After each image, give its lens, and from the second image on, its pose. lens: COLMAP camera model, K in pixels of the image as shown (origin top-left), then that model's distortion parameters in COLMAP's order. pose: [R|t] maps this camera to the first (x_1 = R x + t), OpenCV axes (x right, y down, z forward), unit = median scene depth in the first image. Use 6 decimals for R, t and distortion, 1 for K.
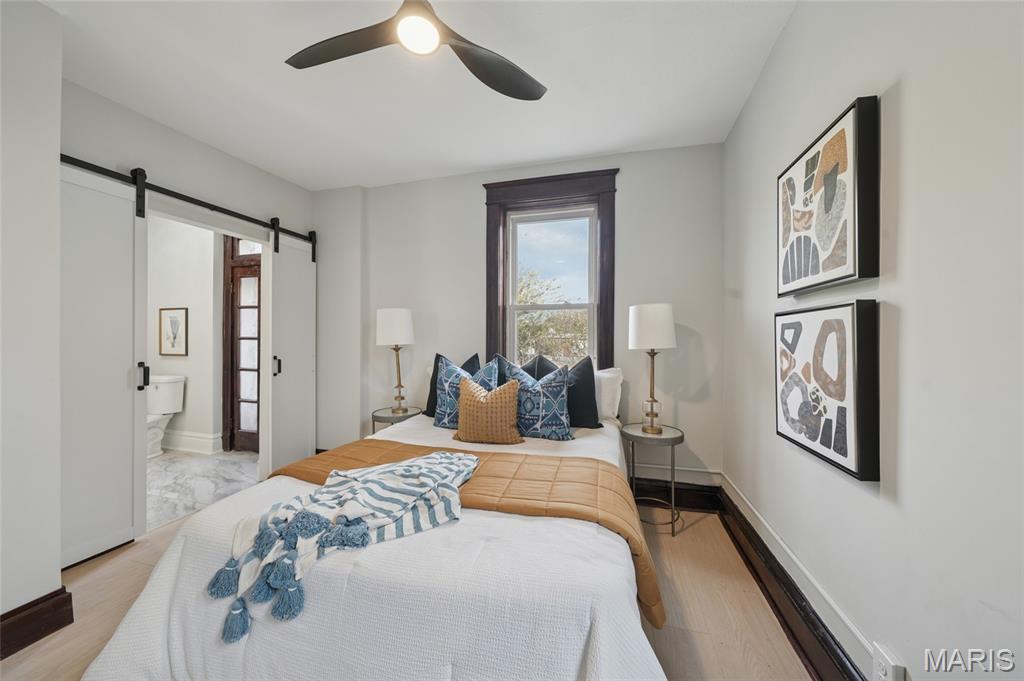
lens RADIAL K [[350.7, 0, 513.1], [0, 350.7, 339.8], [0, 0, 1]] dist [-0.004828, 0.000173]
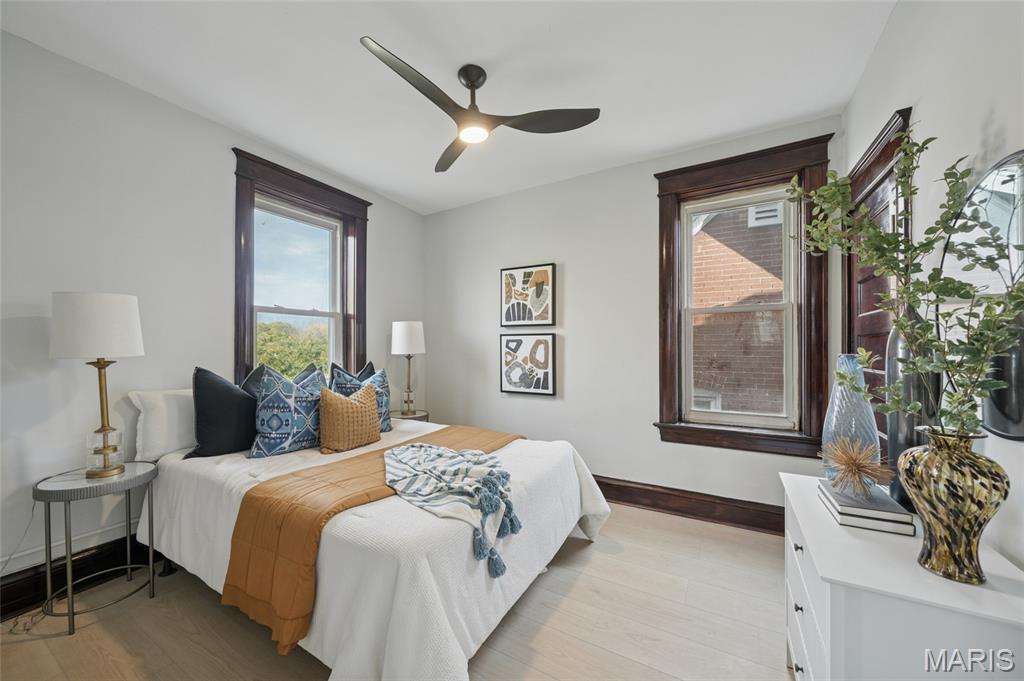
lens RADIAL K [[387.0, 0, 506.0], [0, 387.0, 344.6], [0, 0, 1]] dist [-0.002287, 0.000571]
pose [[0.254522, -0.002070, 0.967065, -1.567887], [-0.002111, 0.999994, 0.002696, -0.021501], [-0.967065, -0.002727, 0.254517, 0.406167]]
